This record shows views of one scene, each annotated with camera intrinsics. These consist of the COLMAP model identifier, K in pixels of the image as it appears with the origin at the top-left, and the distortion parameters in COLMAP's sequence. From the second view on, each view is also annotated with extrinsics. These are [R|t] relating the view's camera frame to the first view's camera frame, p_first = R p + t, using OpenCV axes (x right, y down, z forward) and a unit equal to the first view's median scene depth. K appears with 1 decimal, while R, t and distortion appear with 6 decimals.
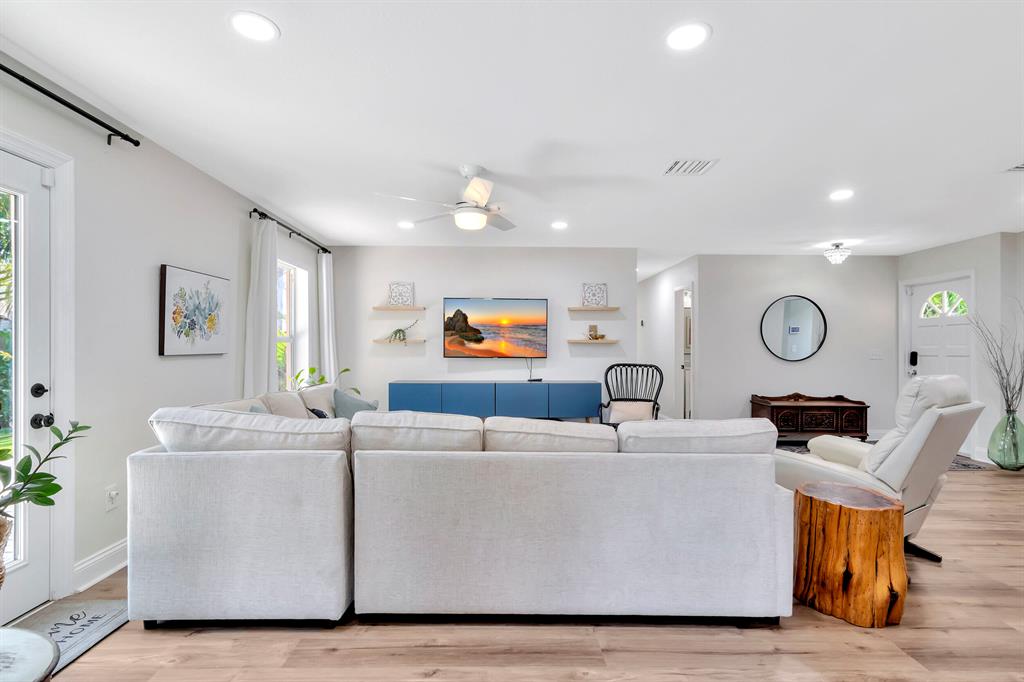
lens RADIAL K [[496.0, 0, 513.9], [0, 496.0, 353.4], [0, 0, 1]] dist [0.003467, 0.000799]
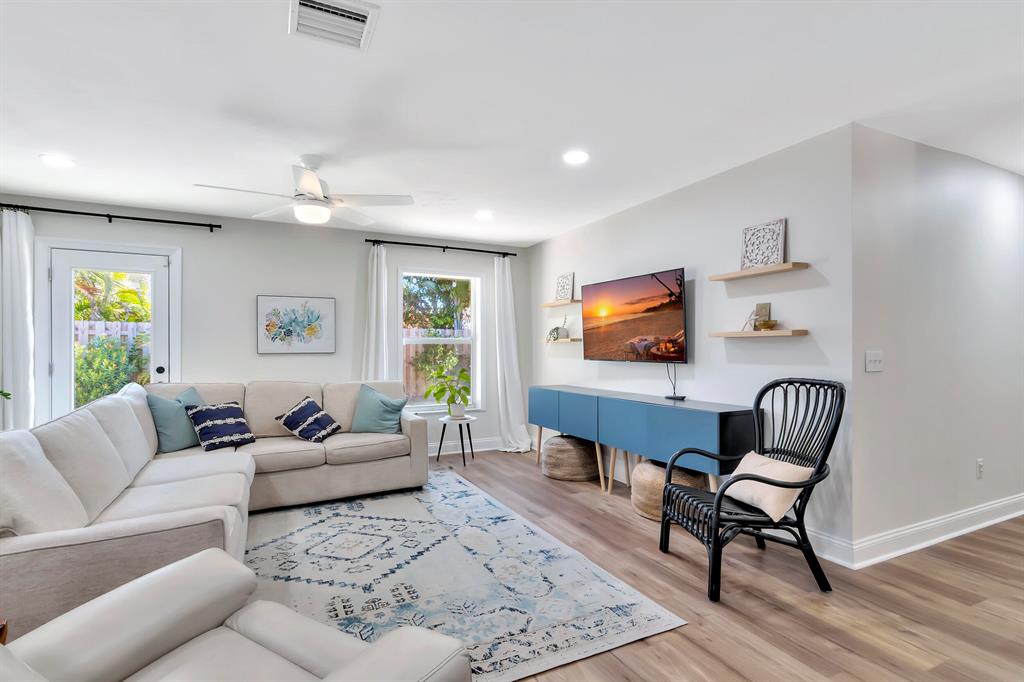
lens RADIAL K [[496.0, 0, 506.7], [0, 496.0, 337.1], [0, 0, 1]] dist [0.003467, 0.000799]
pose [[0.415480, -0.026833, -0.909206, 0.532060], [-0.008516, 0.999406, -0.033387, -0.000586], [0.909562, 0.021614, 0.415005, 0.541951]]
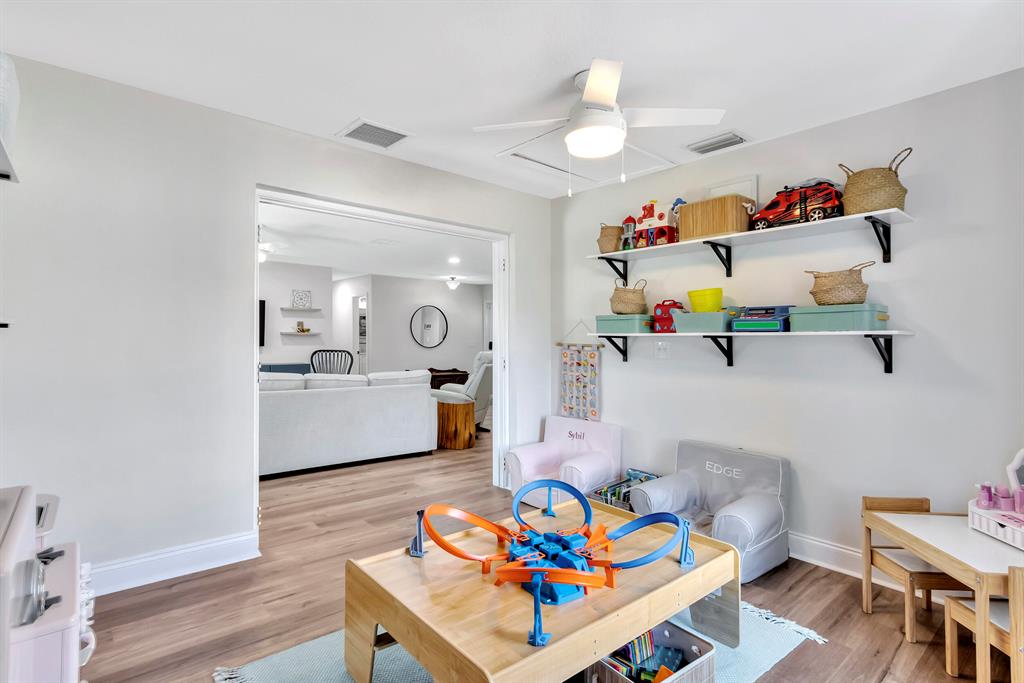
lens RADIAL K [[496.0, 0, 509.3], [0, 496.0, 342.4], [0, 0, 1]] dist [0.003467, 0.000799]
pose [[0.772277, 0.000908, 0.635286, -0.262244], [0.000419, 0.999998, -0.001938, 0.002831], [-0.635286, 0.001763, 0.772275, -0.407459]]
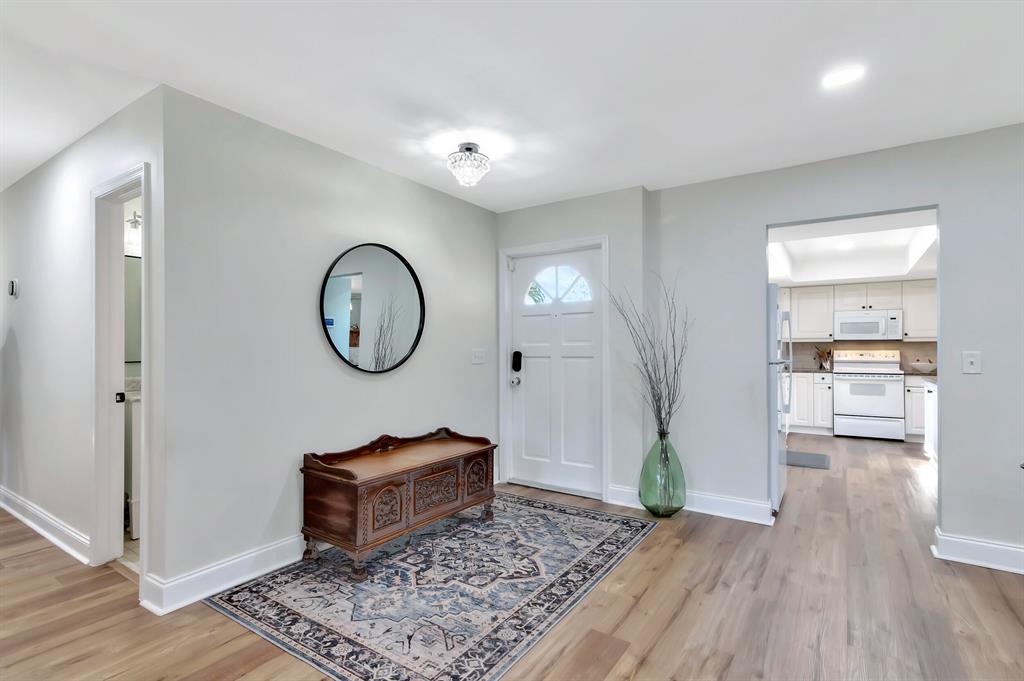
lens RADIAL K [[496.0, 0, 510.6], [0, 496.0, 342.9], [0, 0, 1]] dist [0.003467, 0.000799]
pose [[0.575693, 0.003178, 0.817660, 0.247461], [0.012860, 0.999834, -0.012941, -0.007384], [-0.817565, 0.017965, 0.575556, 0.656753]]
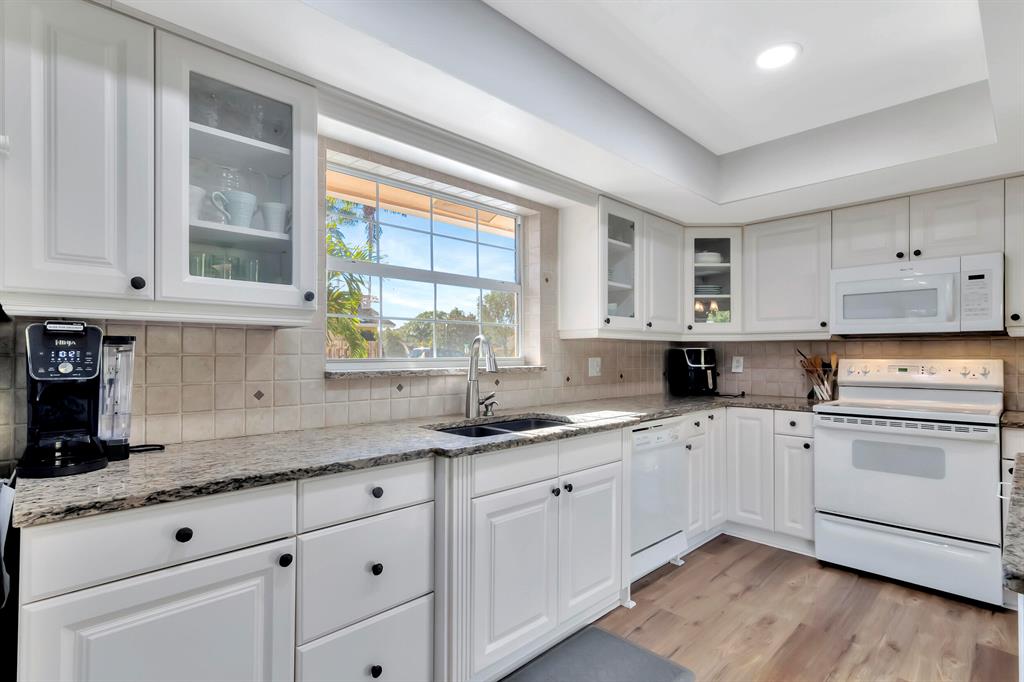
lens RADIAL K [[496.0, 0, 509.4], [0, 496.0, 353.4], [0, 0, 1]] dist [0.003467, 0.000799]
pose [[0.736617, -0.003440, 0.676301, 1.062455], [0.013135, 0.999871, -0.009220, -0.000273], [-0.676182, 0.015675, 0.736568, 0.553123]]
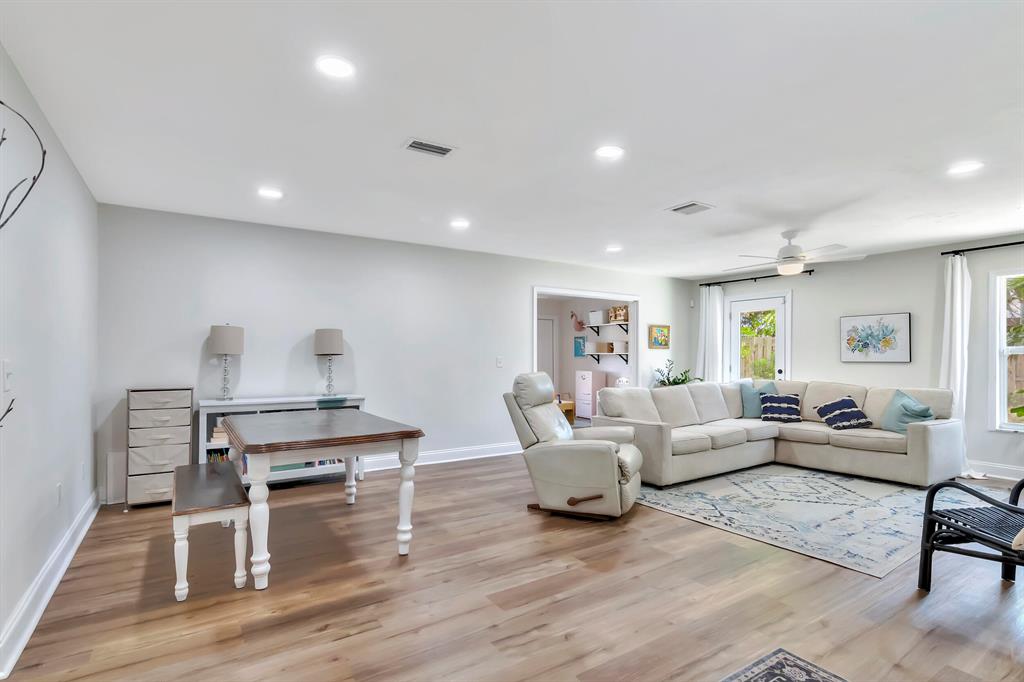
lens RADIAL K [[496.0, 0, 508.2], [0, 496.0, 357.8], [0, 0, 1]] dist [0.003467, 0.000799]
pose [[-0.853034, -0.004881, -0.521832, 0.778632], [-0.012292, 0.999867, 0.010742, -0.008435], [0.521710, 0.015578, -0.852980, 1.033311]]
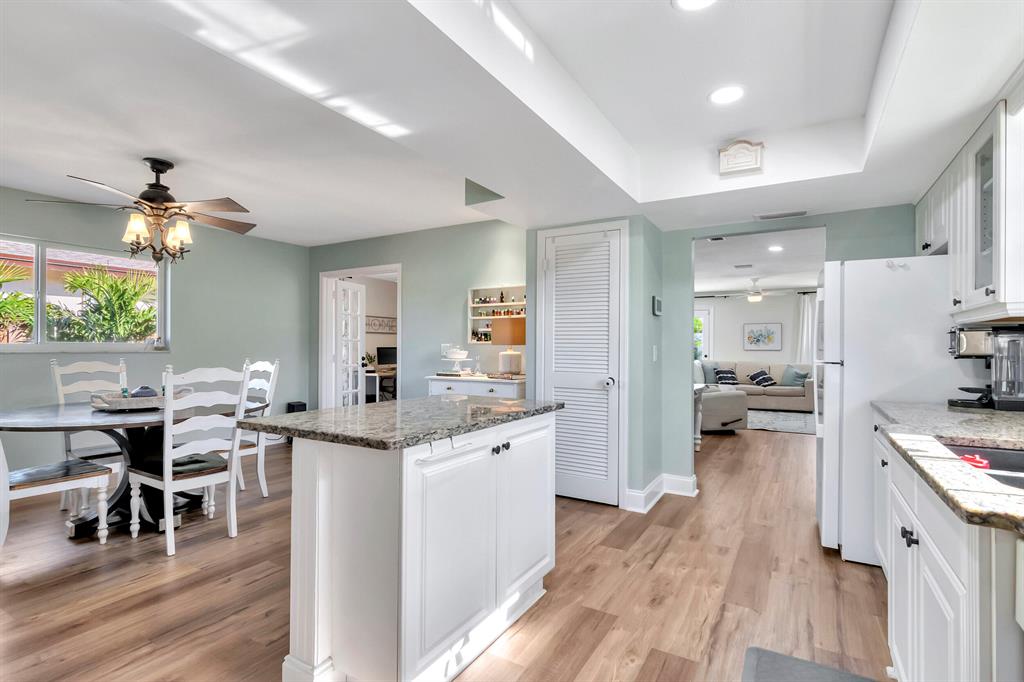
lens RADIAL K [[496.0, 0, 510.9], [0, 496.0, 347.7], [0, 0, 1]] dist [0.003467, 0.000799]
pose [[-0.527372, -0.007939, -0.849597, 1.604028], [-0.021228, 0.999767, 0.003834, 0.004971], [0.849369, 0.020057, -0.527418, 0.740015]]
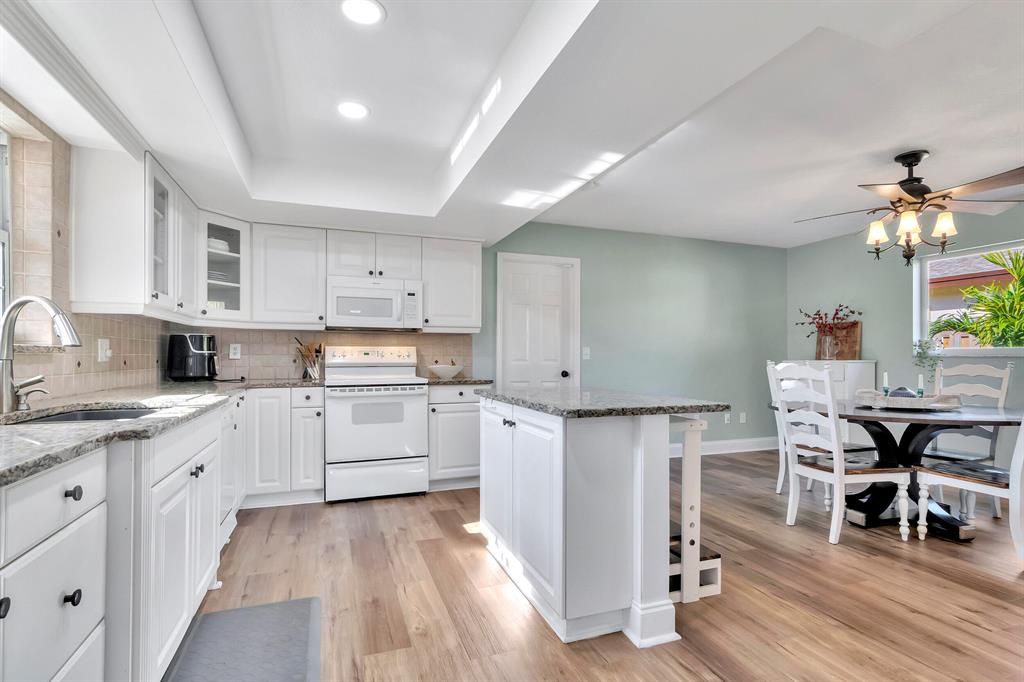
lens RADIAL K [[496.0, 0, 506.4], [0, 496.0, 356.3], [0, 0, 1]] dist [0.003467, 0.000799]
pose [[-0.317878, -0.006112, 0.948112, 0.956564], [0.009246, 0.999912, 0.009546, 0.015519], [-0.948087, 0.011801, -0.317793, 0.690925]]
